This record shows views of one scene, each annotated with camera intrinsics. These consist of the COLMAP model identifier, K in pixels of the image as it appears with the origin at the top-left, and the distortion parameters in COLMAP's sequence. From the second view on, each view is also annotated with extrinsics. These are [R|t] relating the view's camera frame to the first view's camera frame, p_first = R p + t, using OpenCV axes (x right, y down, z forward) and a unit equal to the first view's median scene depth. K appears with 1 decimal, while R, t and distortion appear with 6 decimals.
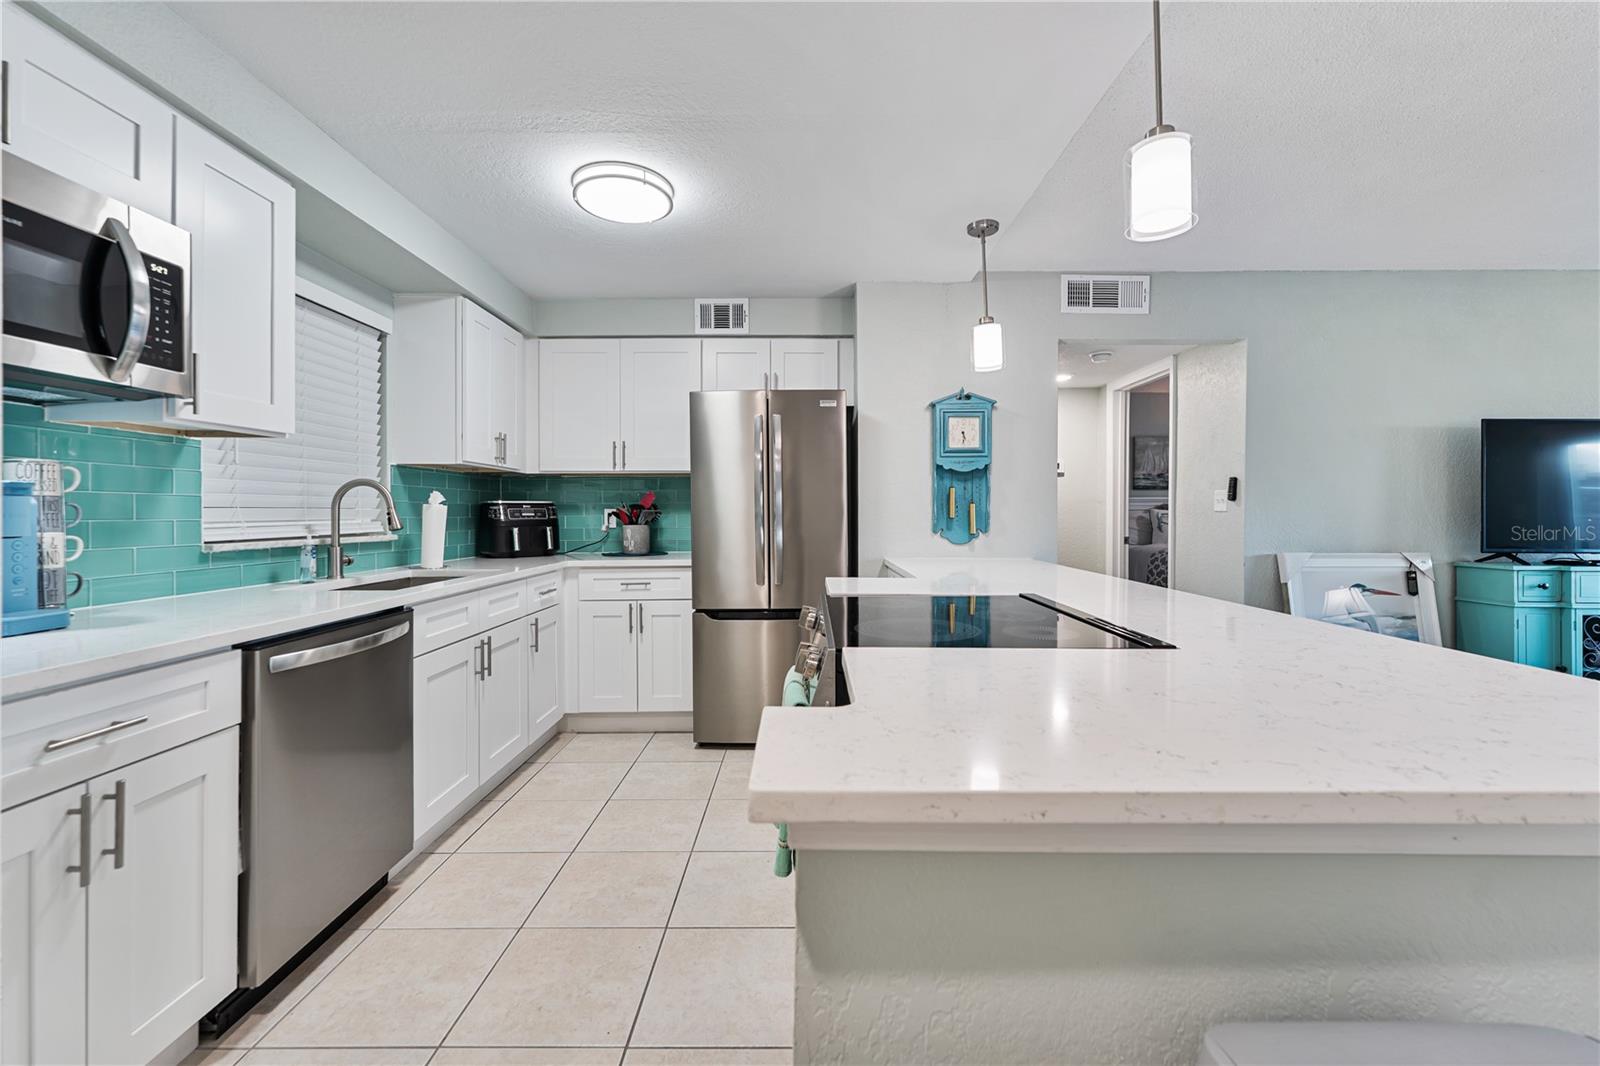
lens RADIAL K [[651.3, 0, 804.9], [0, 651.3, 519.2], [0, 0, 1]] dist [0.000148, -0.000100]
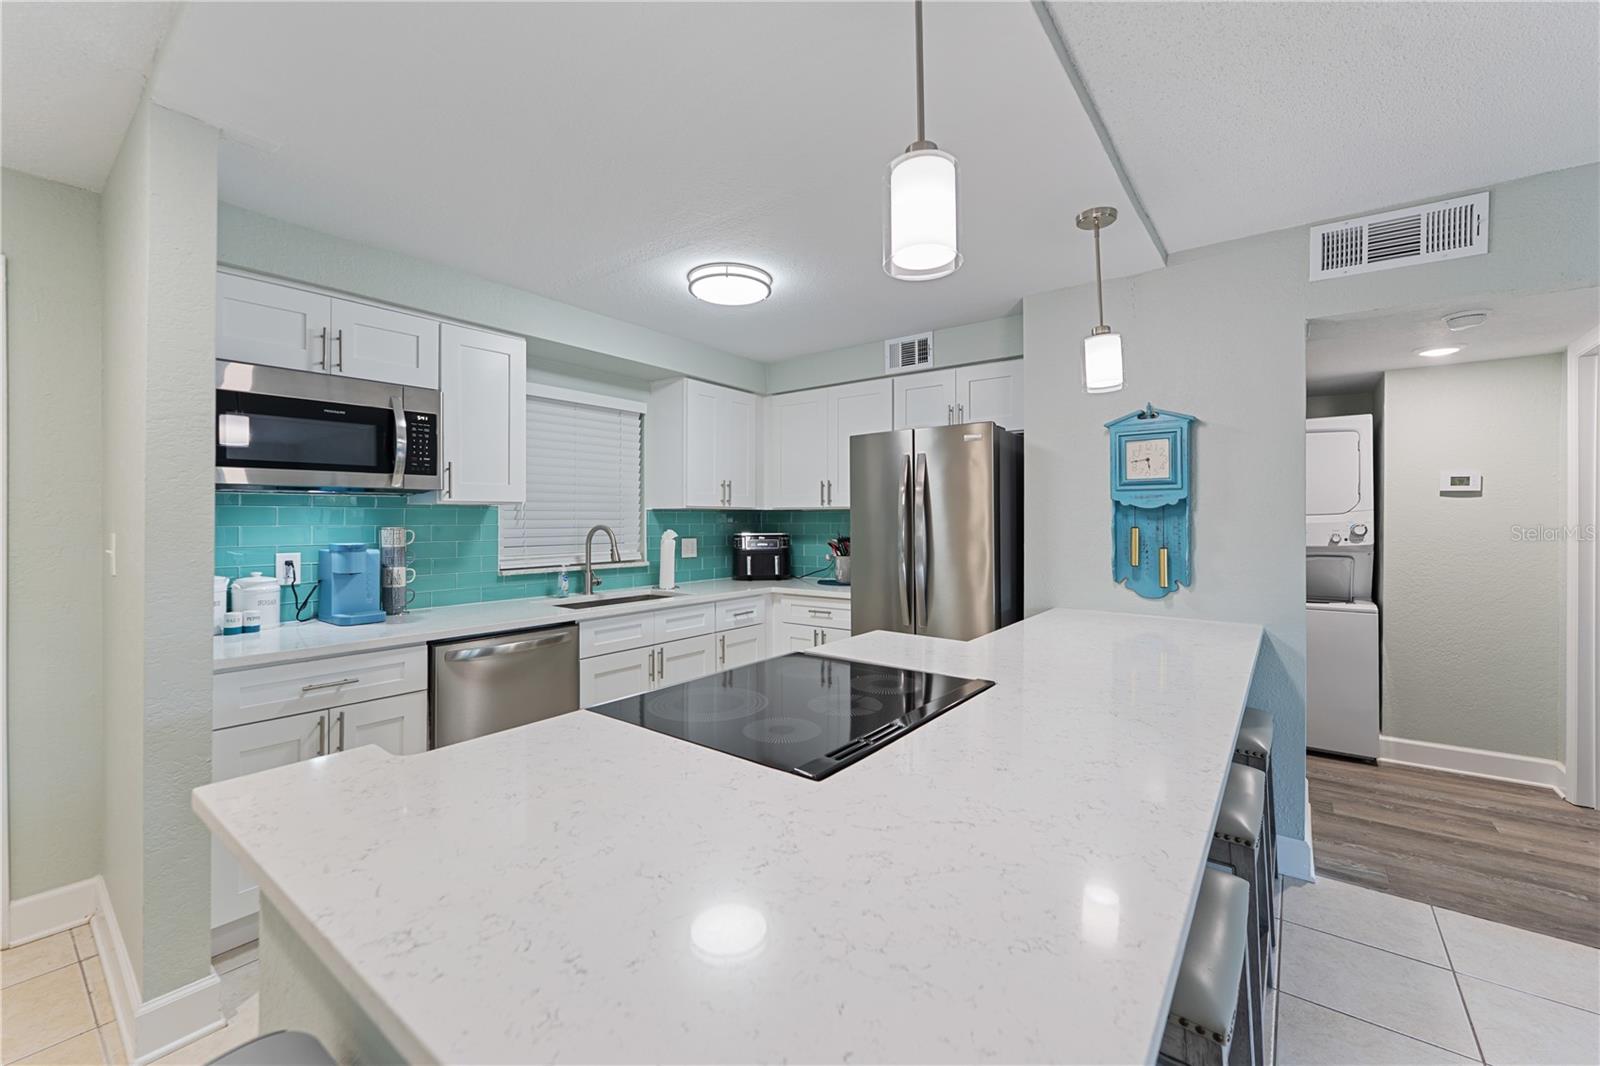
lens RADIAL K [[649.9, 0, 798.9], [0, 649.9, 522.3], [0, 0, 1]] dist [0.000572, -0.000016]
pose [[0.795819, 0.004741, -0.605517, 0.385145], [-0.008114, 0.999963, -0.002835, -0.050298], [0.605481, 0.007170, 0.795828, 0.106939]]
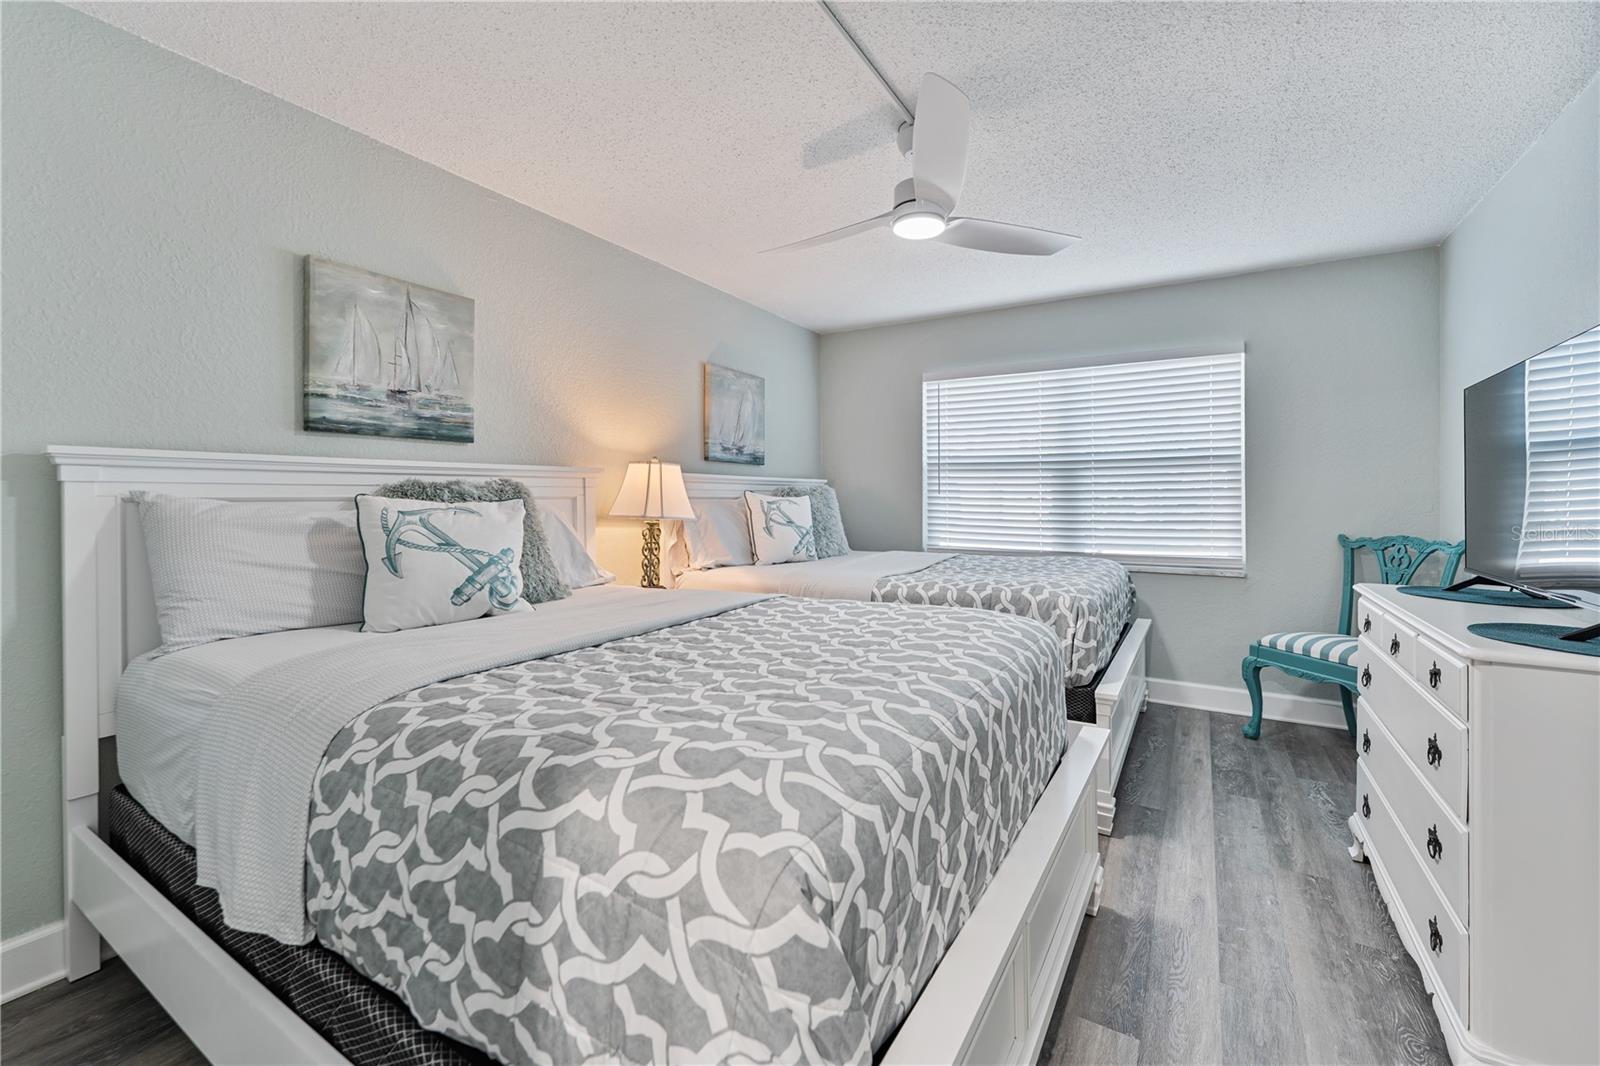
lens RADIAL K [[659.0, 0, 802.0], [0, 659.0, 497.5], [0, 0, 1]] dist [0.000069, -0.000171]
pose [[0.515976, 0.002641, 0.856599, 0.751492], [0.013533, 0.999845, -0.011234, -0.017410], [-0.856496, 0.017389, 0.515860, 1.342443]]
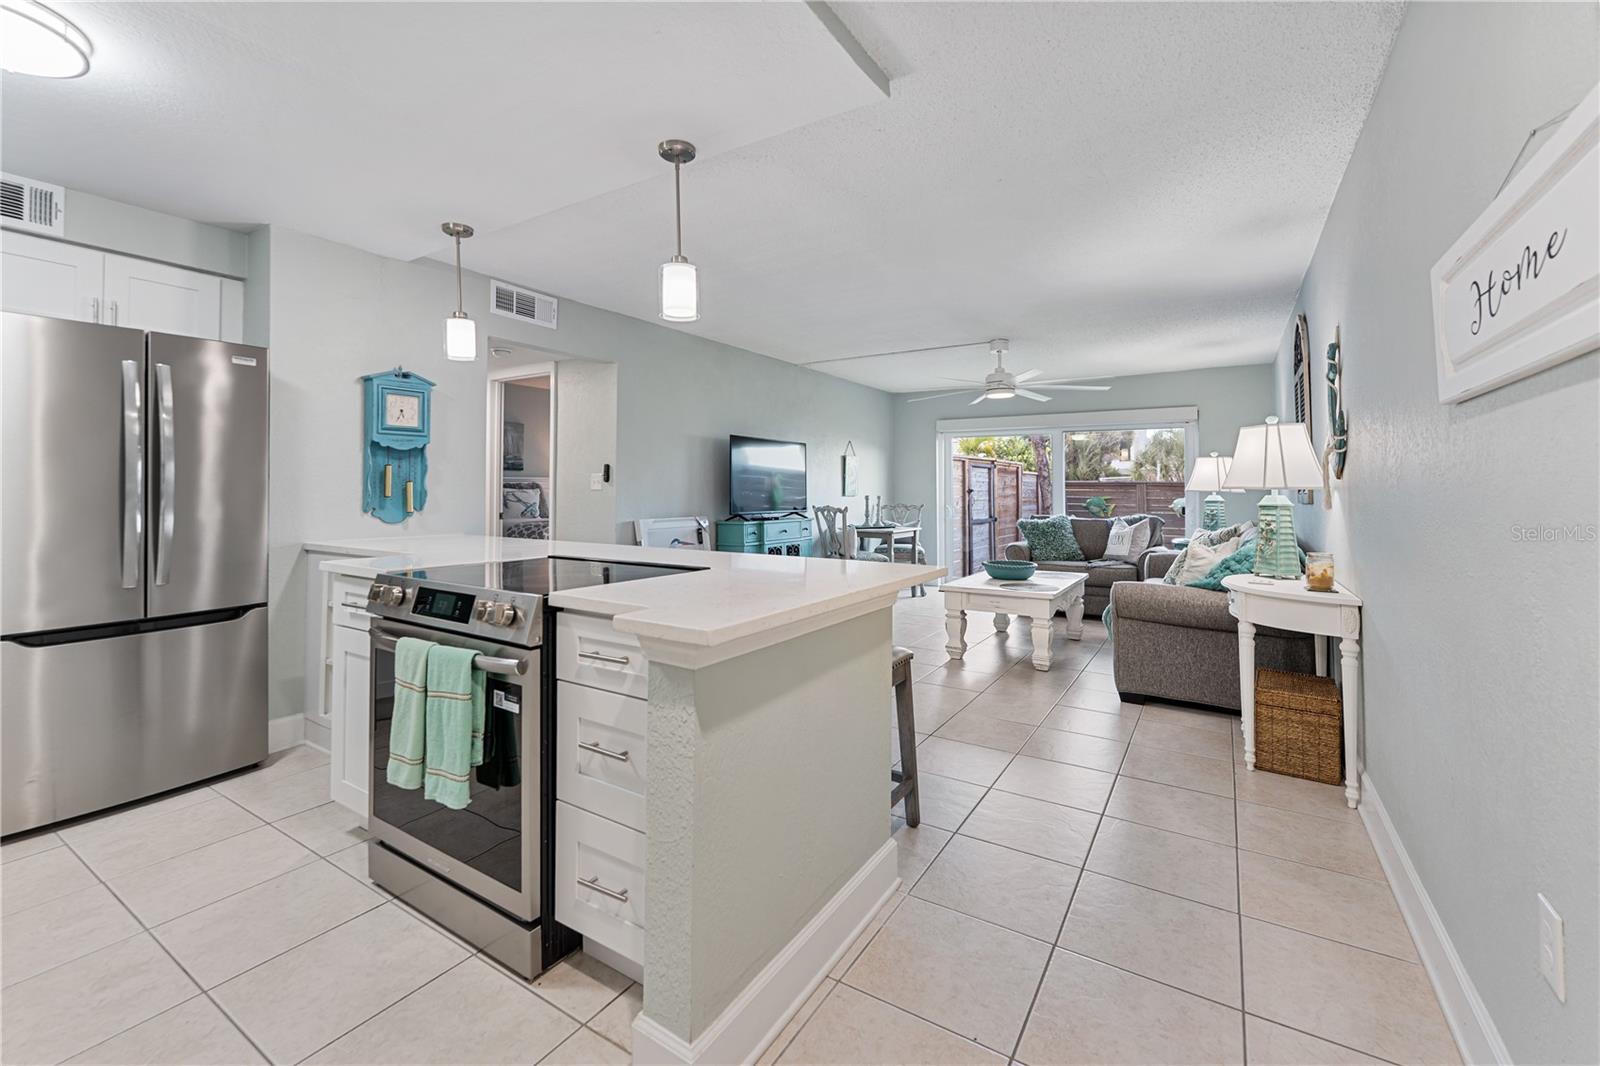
lens RADIAL K [[671.0, 0, 800.0], [0, 671.0, 480.0], [0, 0, 1]] dist [-0.001626, -0.000341]
pose [[0.532607, 0.013597, 0.846253, -0.299594], [0.008218, 0.999741, -0.021235, -0.000112], [-0.846323, 0.018264, 0.532357, -0.060757]]
